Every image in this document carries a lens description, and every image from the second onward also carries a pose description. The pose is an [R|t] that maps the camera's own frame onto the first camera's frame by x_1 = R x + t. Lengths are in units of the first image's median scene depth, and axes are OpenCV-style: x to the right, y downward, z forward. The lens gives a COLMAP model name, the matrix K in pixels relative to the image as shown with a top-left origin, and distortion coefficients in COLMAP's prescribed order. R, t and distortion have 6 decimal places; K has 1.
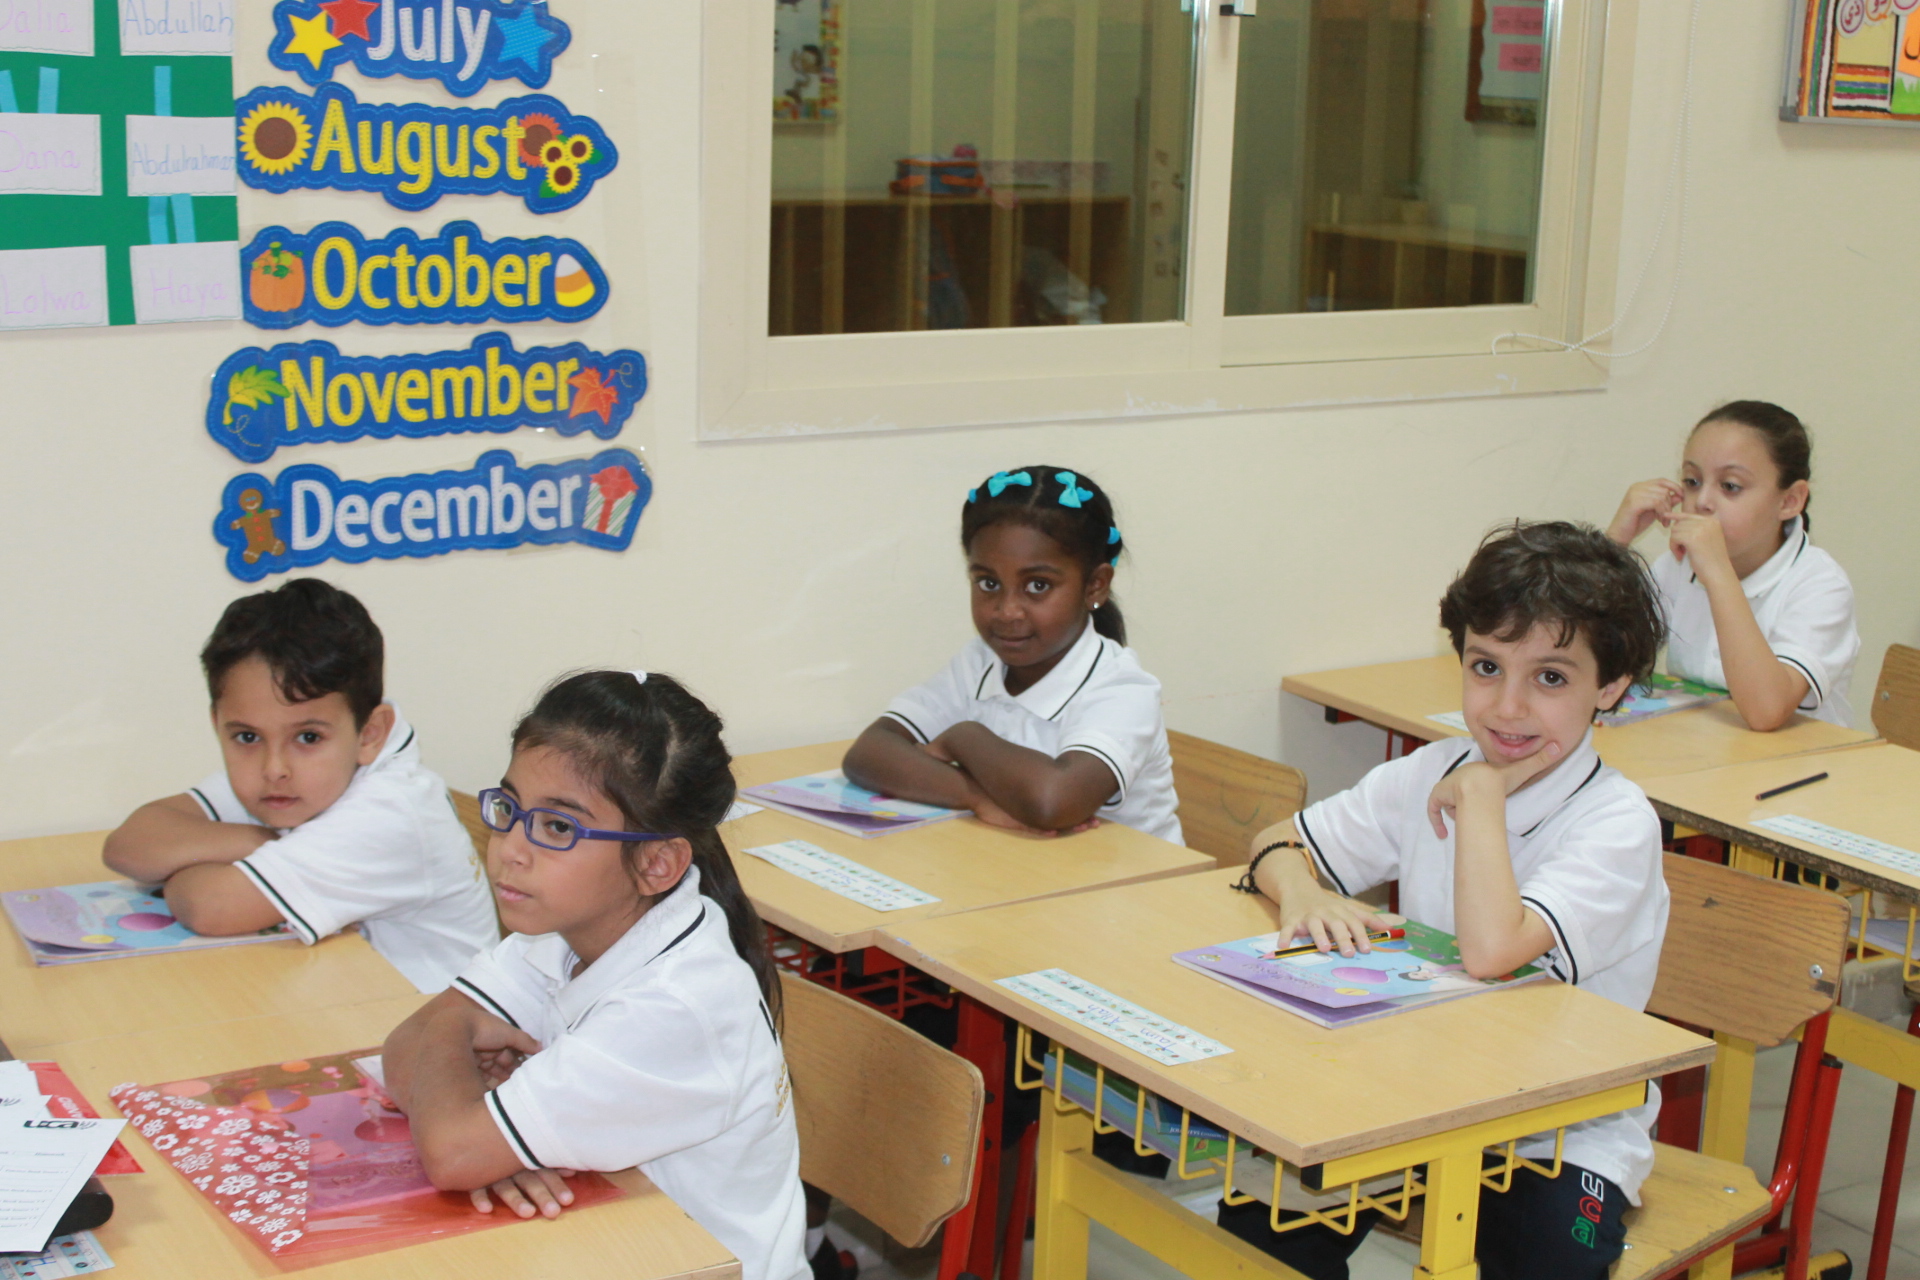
lens RADIAL K [[2852.5, 0, 960.0], [0, 2852.5, 640.0], [0, 0, 1]] dist [-0.014334, -0.045290]
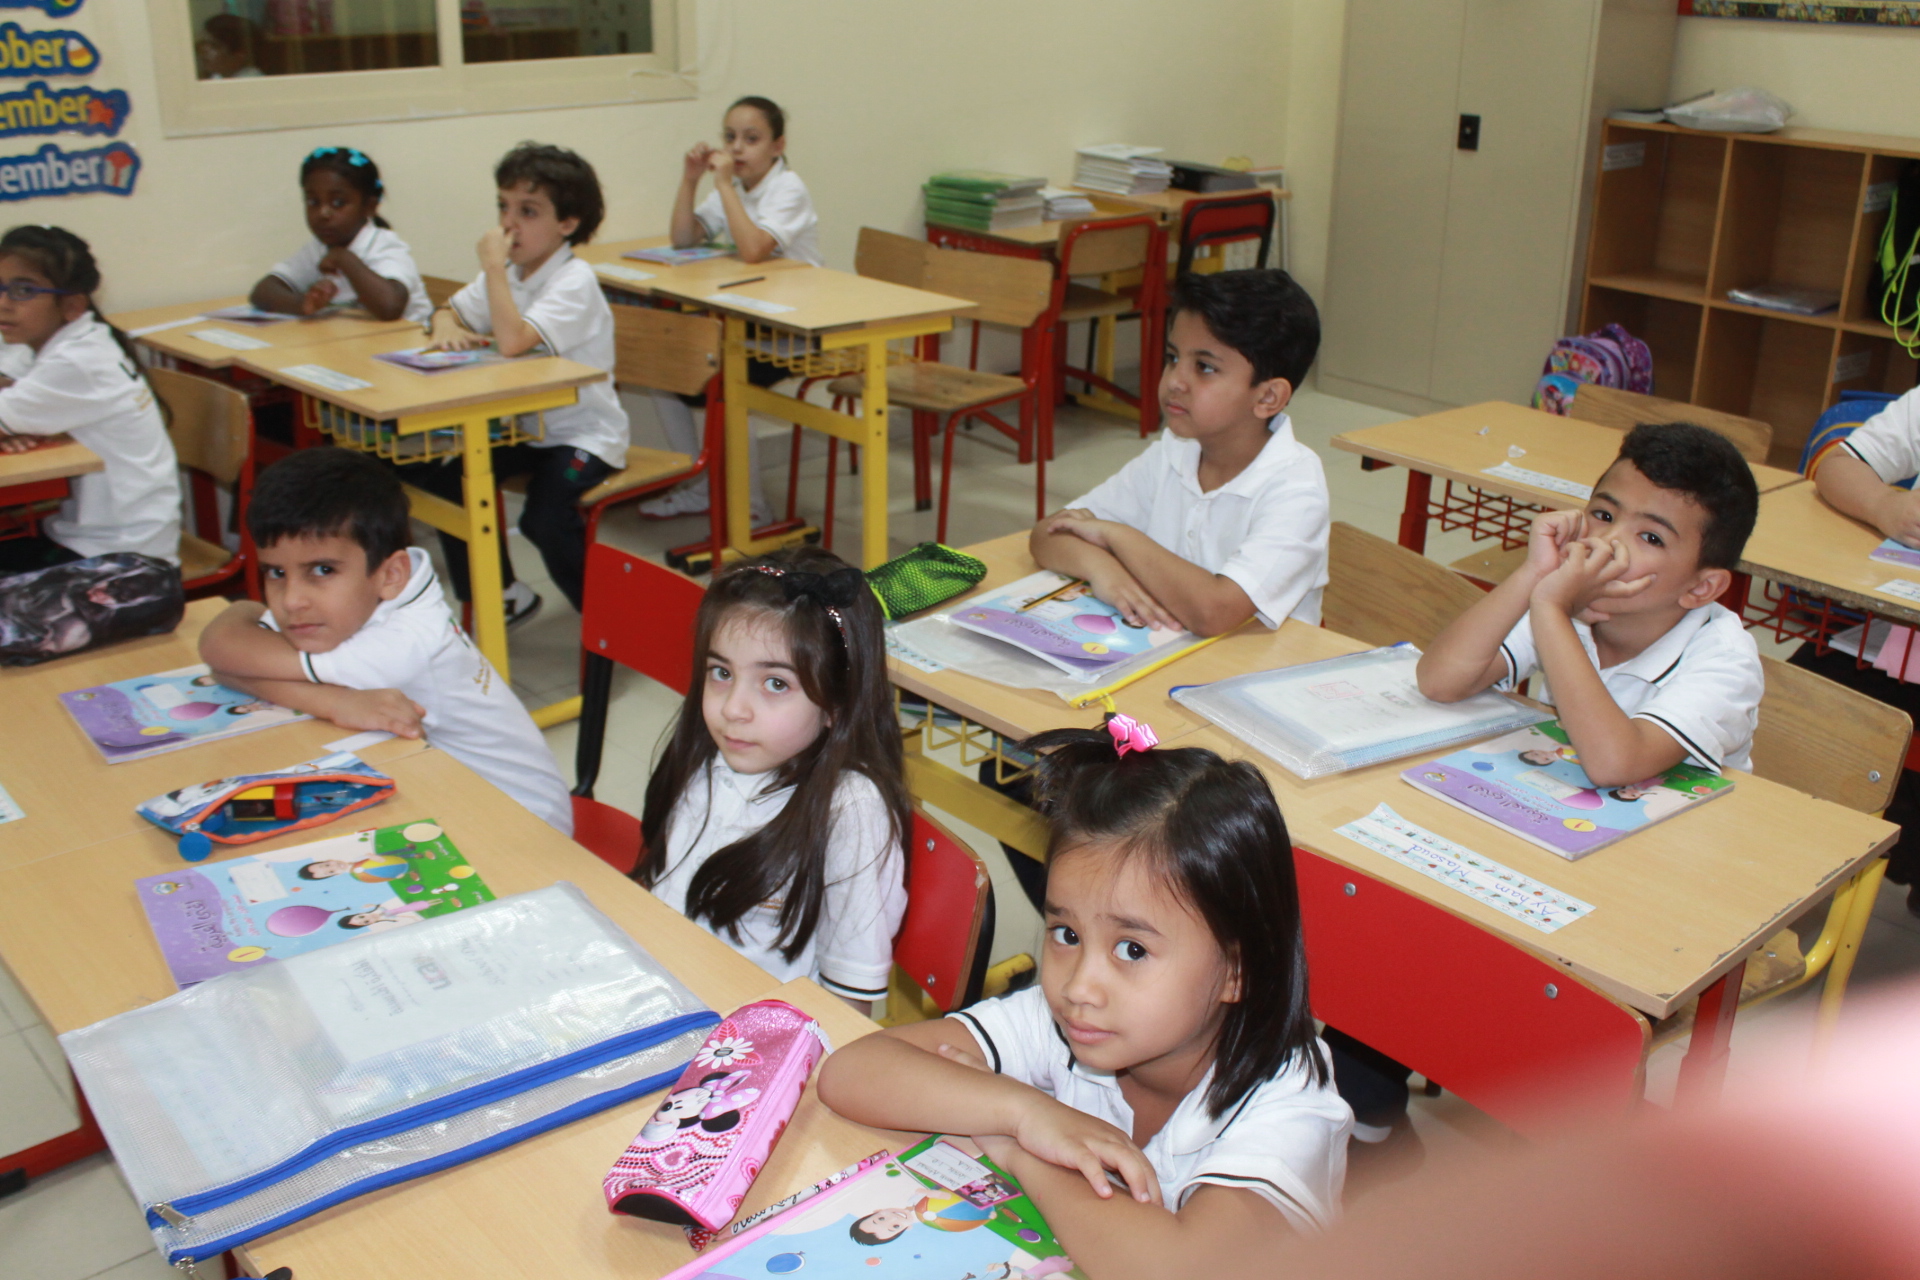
lens RADIAL K [[1883.0, 0, 960.0], [0, 1883.0, 640.0], [0, 0, 1]] dist [-0.146656, 0.229753]
pose [[0.988514, -0.078334, 0.129247, 0.266692], [0.057430, 0.985736, 0.158194, 0.105742], [-0.139795, -0.148954, 0.978913, -0.377007]]
